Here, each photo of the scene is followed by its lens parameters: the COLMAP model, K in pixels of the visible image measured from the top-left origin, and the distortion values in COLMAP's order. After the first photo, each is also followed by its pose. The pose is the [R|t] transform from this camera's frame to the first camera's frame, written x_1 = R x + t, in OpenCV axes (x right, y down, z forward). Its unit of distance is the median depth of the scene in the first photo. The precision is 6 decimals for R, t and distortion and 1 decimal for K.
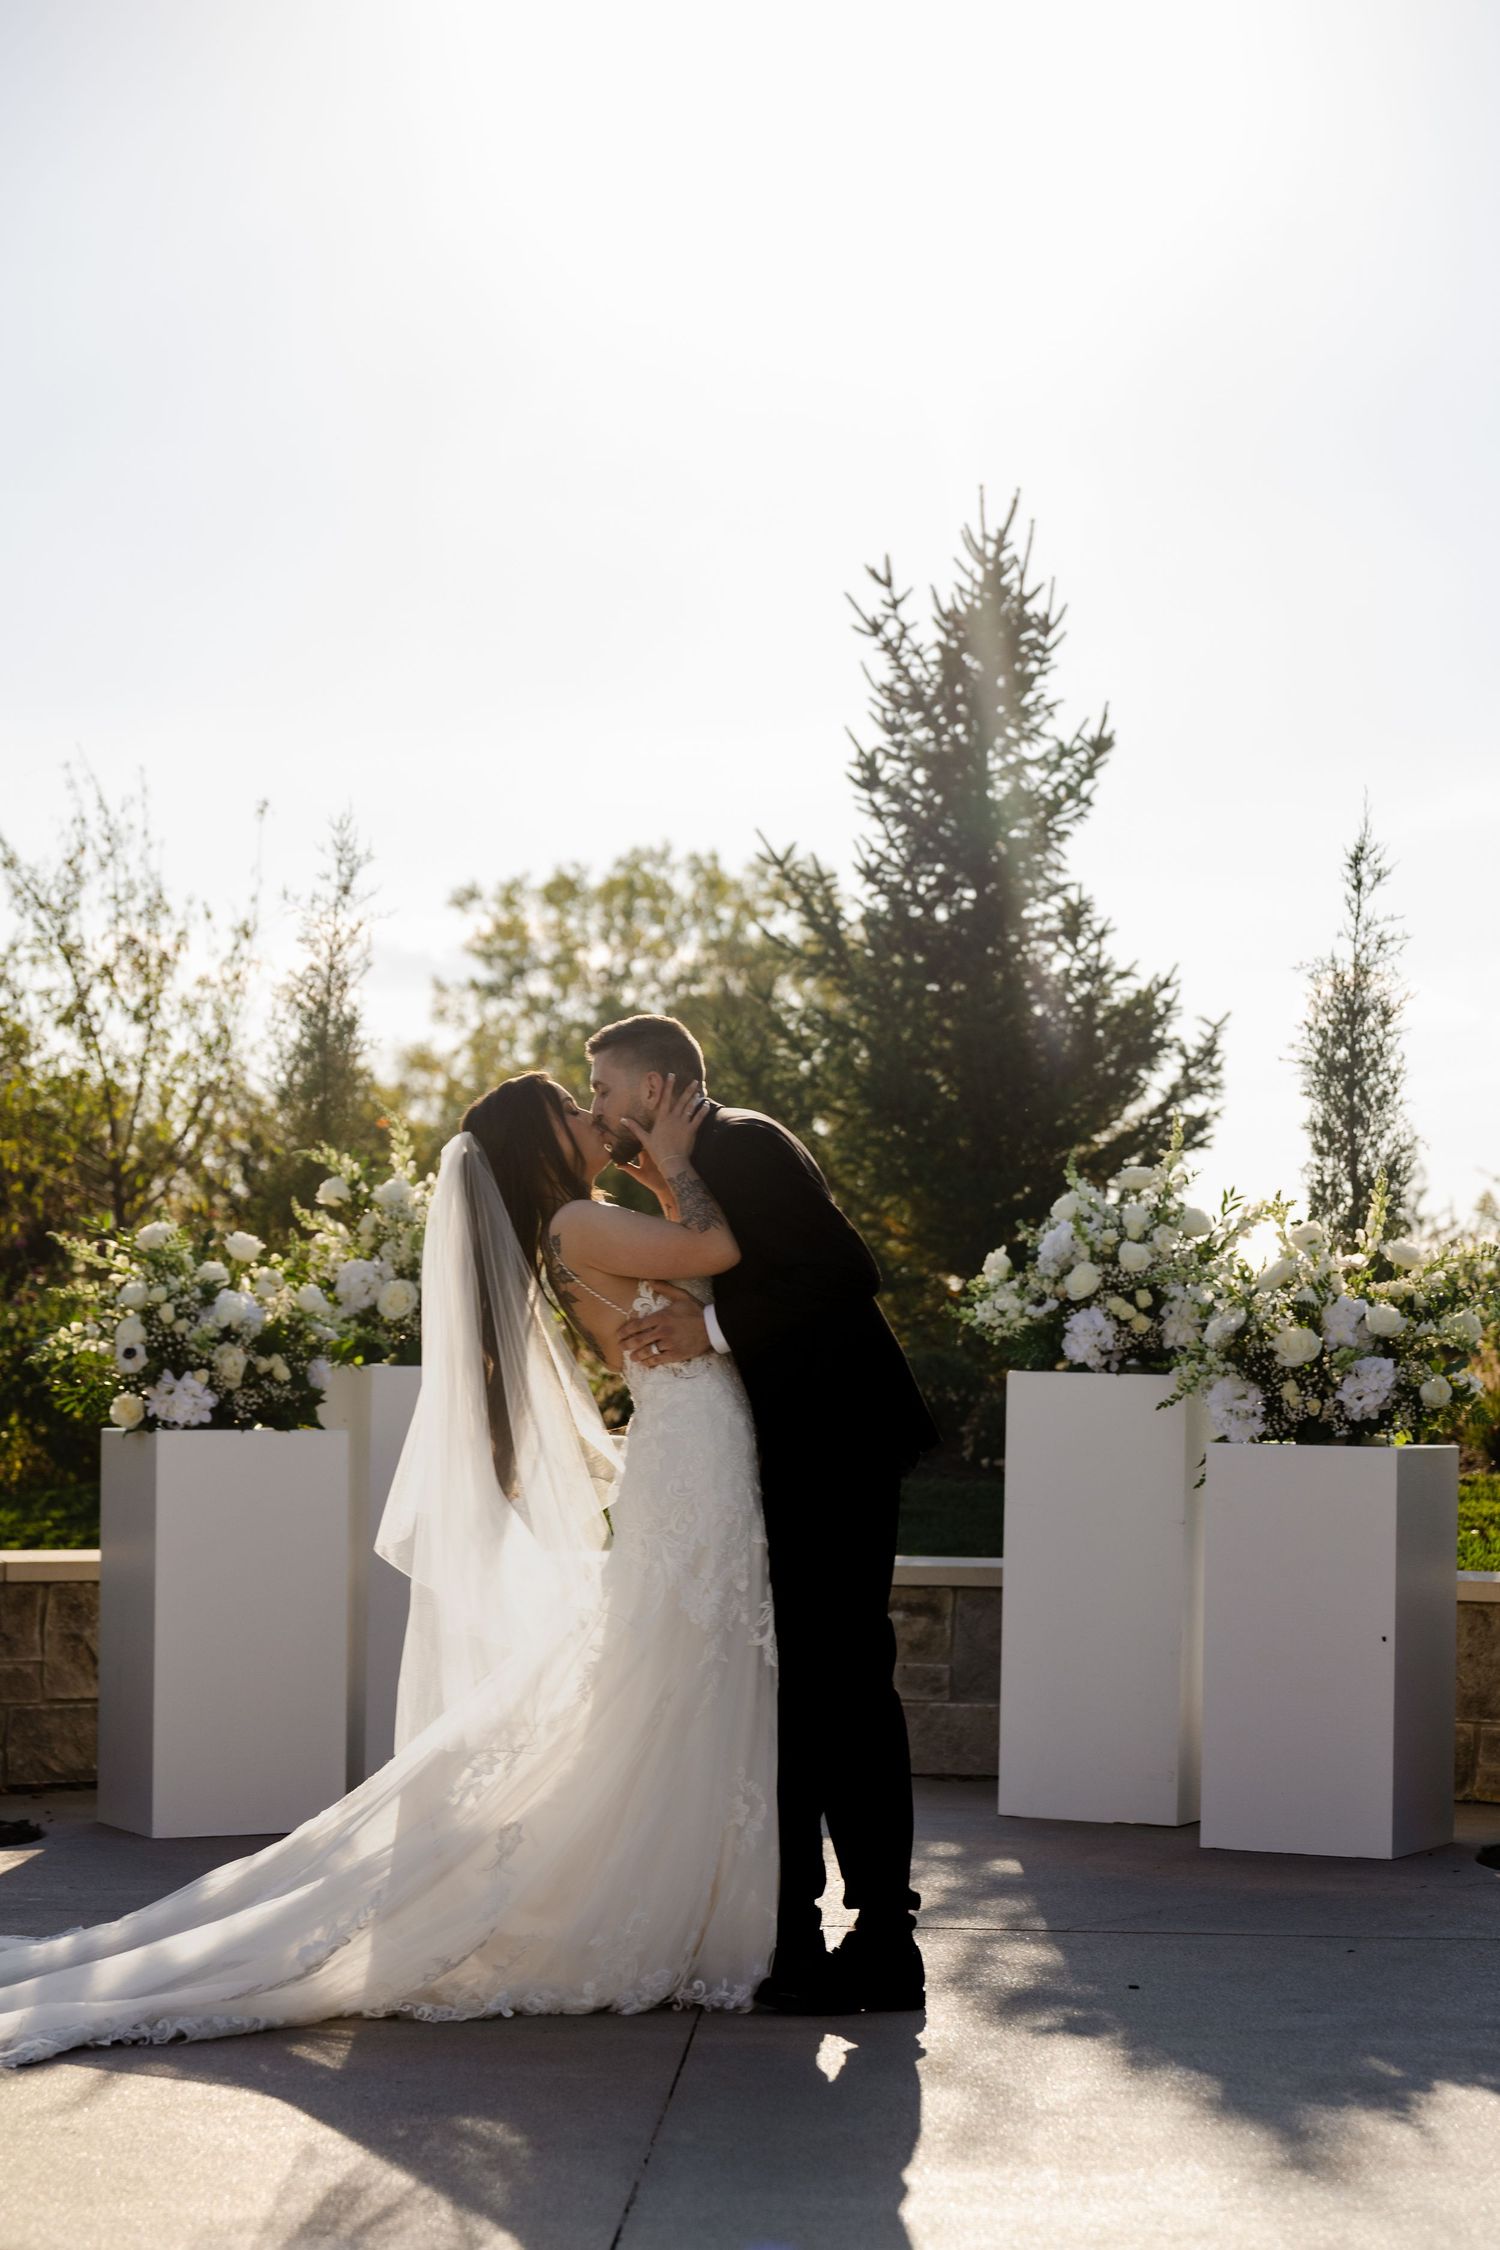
lens RADIAL K [[4721.3, 0, 750.0], [0, 4721.3, 1125.0], [0, 0, 1]] dist [0.350266, -7.974075]
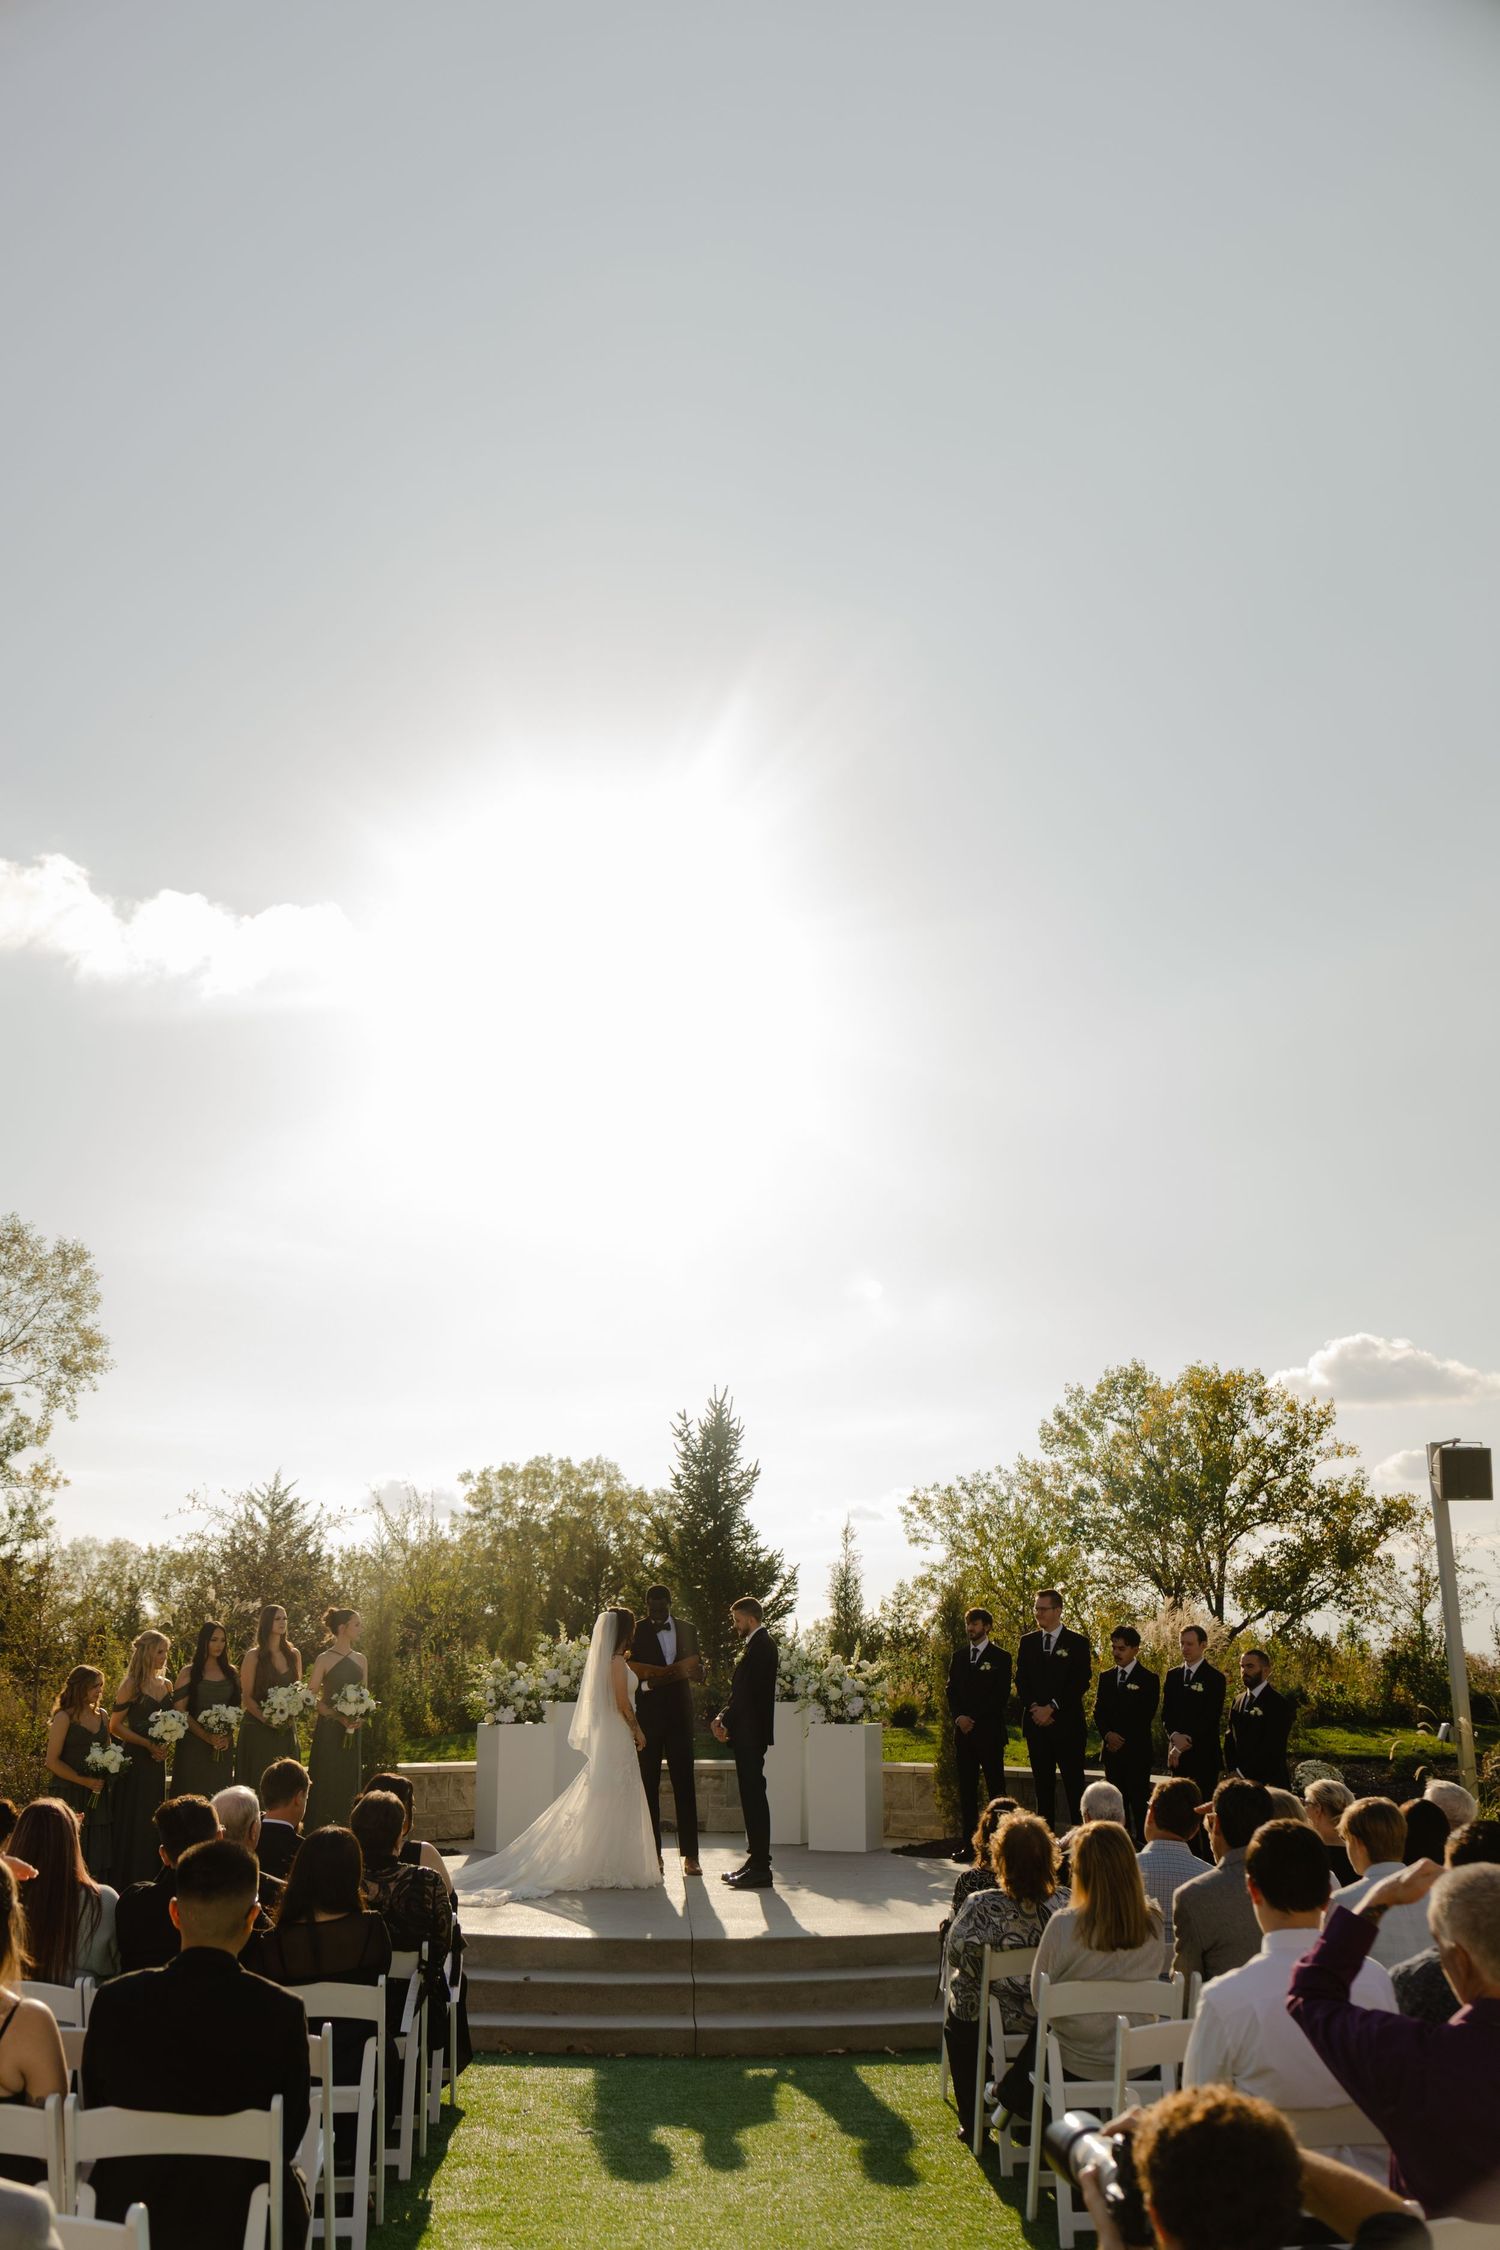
lens RADIAL K [[2039.7, 0, 750.0], [0, 2039.7, 1125.0], [0, 0, 1]] dist [0.013511, -0.010654]
pose [[0.995872, 0.012858, 0.089849, -0.049077], [0.006082, 0.978236, -0.207405, -0.029395], [-0.090561, 0.207096, 0.974120, -0.303137]]
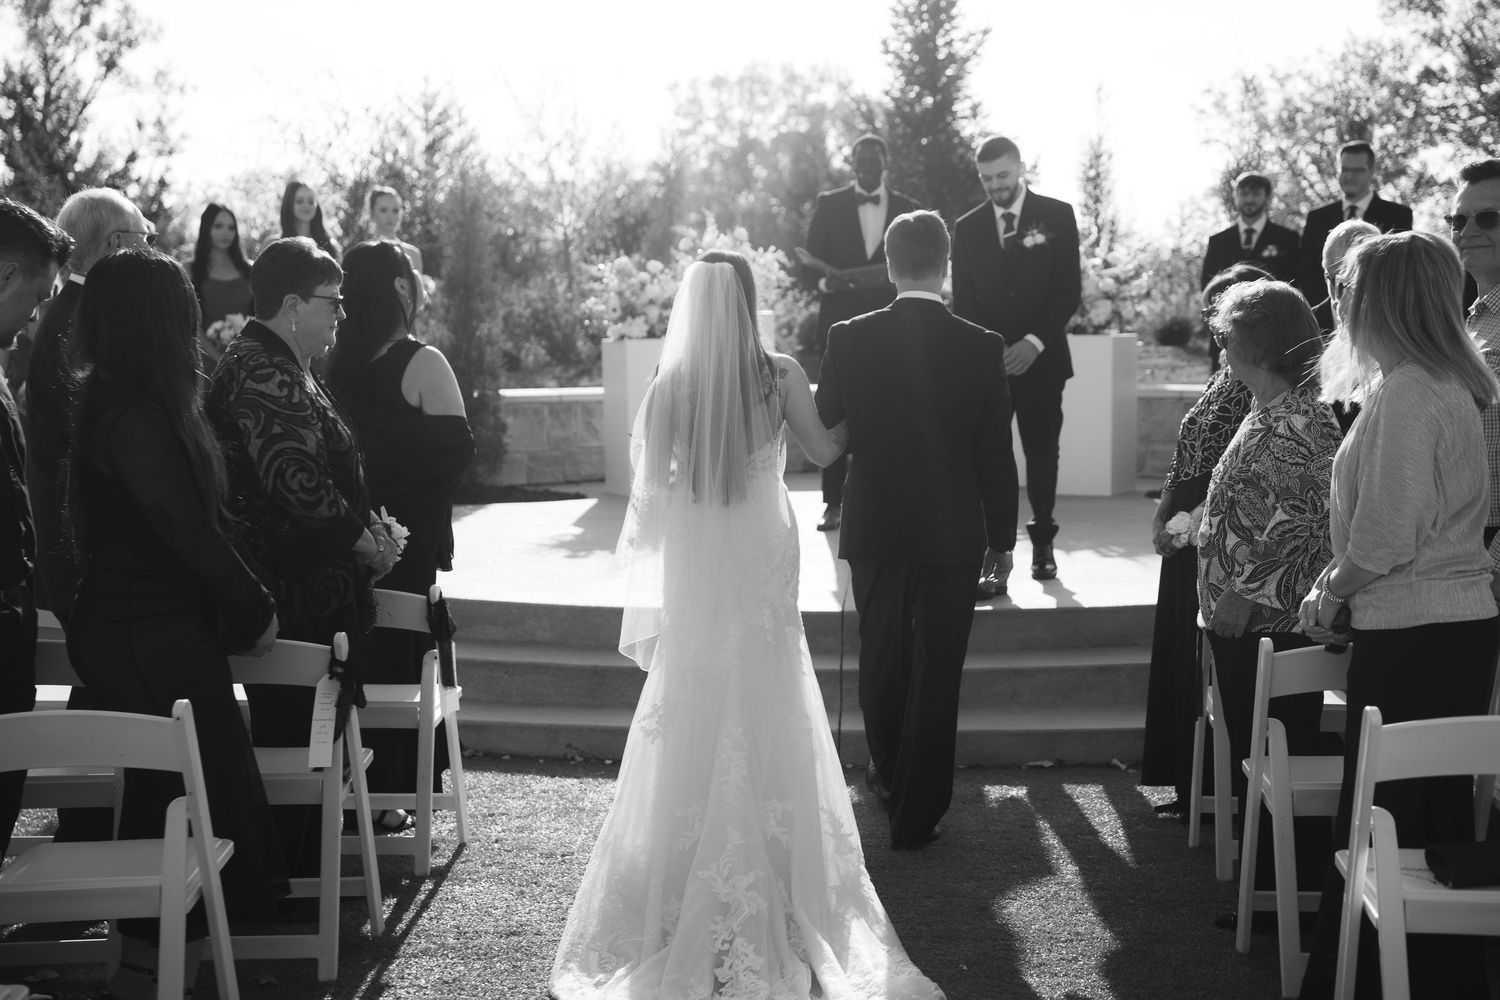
lens RADIAL K [[2307.1, 0, 750.0], [0, 2307.1, 500.0], [0, 0, 1]] dist [0.134593, 1.370545]
pose [[0.999475, -0.020031, -0.025459, -0.016434], [0.023224, 0.990968, 0.132075, -0.007834], [0.022583, -0.132597, 0.990913, -0.146877]]
